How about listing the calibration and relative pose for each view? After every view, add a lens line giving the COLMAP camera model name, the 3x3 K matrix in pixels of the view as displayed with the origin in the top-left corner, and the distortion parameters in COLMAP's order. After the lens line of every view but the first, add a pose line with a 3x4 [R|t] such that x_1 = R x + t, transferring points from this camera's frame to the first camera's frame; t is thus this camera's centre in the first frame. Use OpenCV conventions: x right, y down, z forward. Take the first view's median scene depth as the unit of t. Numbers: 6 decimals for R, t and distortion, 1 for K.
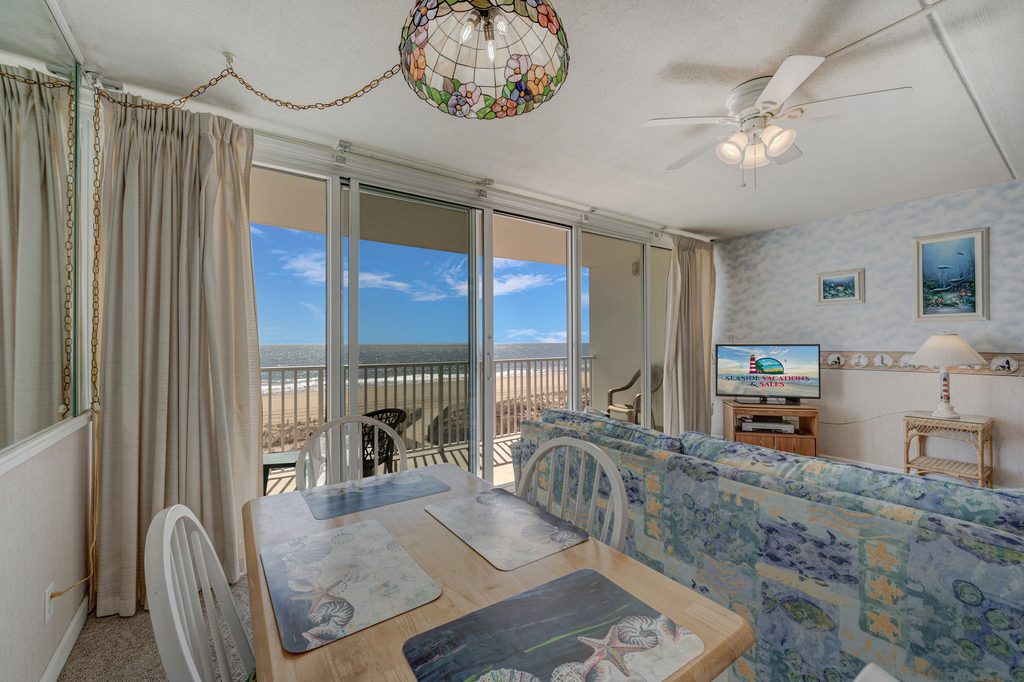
lens RADIAL K [[407.7, 0, 510.3], [0, 407.7, 330.0], [0, 0, 1]] dist [0.000395, -0.000030]
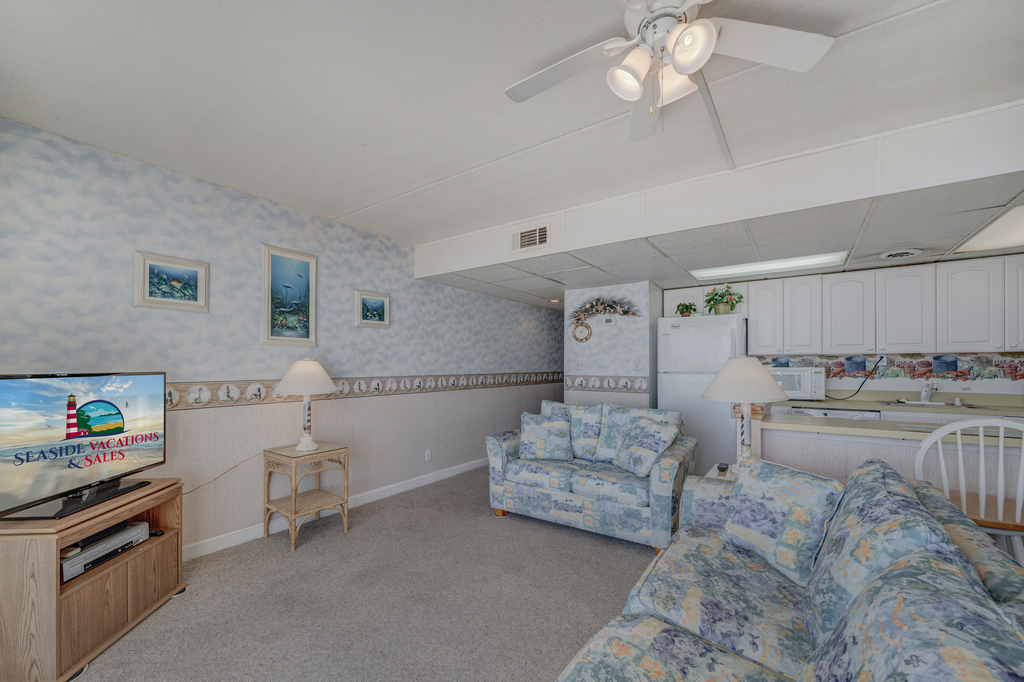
lens RADIAL K [[429.6, 0, 515.8], [0, 429.6, 367.2], [0, 0, 1]] dist [-0.000942, -0.000193]
pose [[-0.366701, 0.014326, 0.930229, -0.011912], [-0.013459, 0.999695, -0.020701, 0.034597], [-0.930242, -0.020111, -0.366396, 0.750190]]
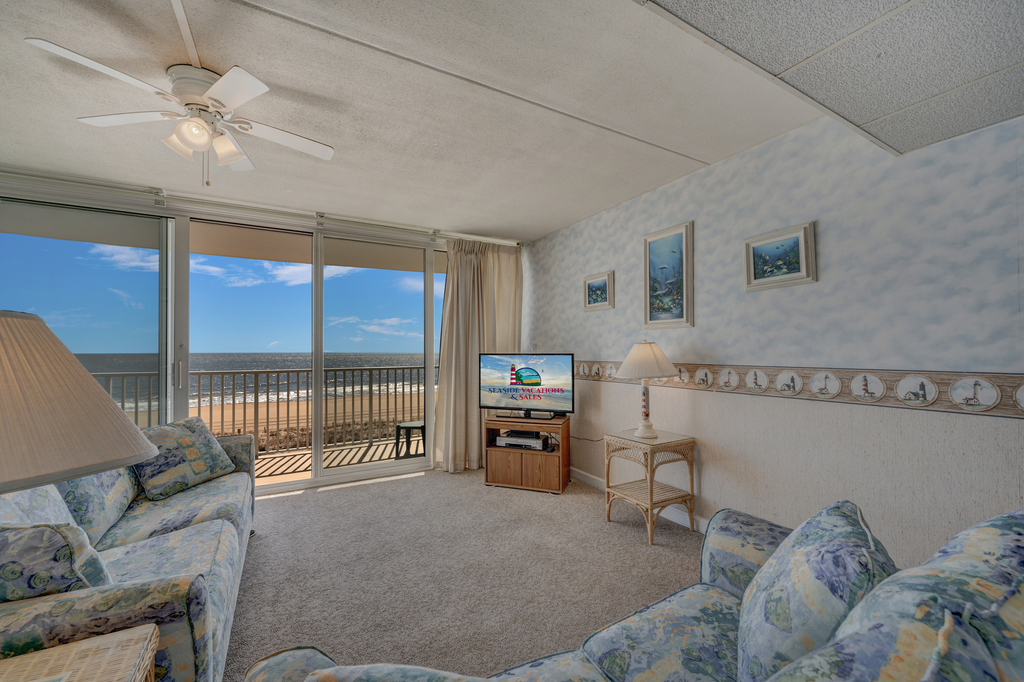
lens RADIAL K [[403.8, 0, 510.7], [0, 403.8, 336.4], [0, 0, 1]] dist [-0.000210, -0.000139]
pose [[0.995461, -0.003492, -0.095111, 0.700219], [0.003186, 0.999989, -0.003366, -0.001124], [0.095122, 0.003048, 0.995461, 0.080410]]
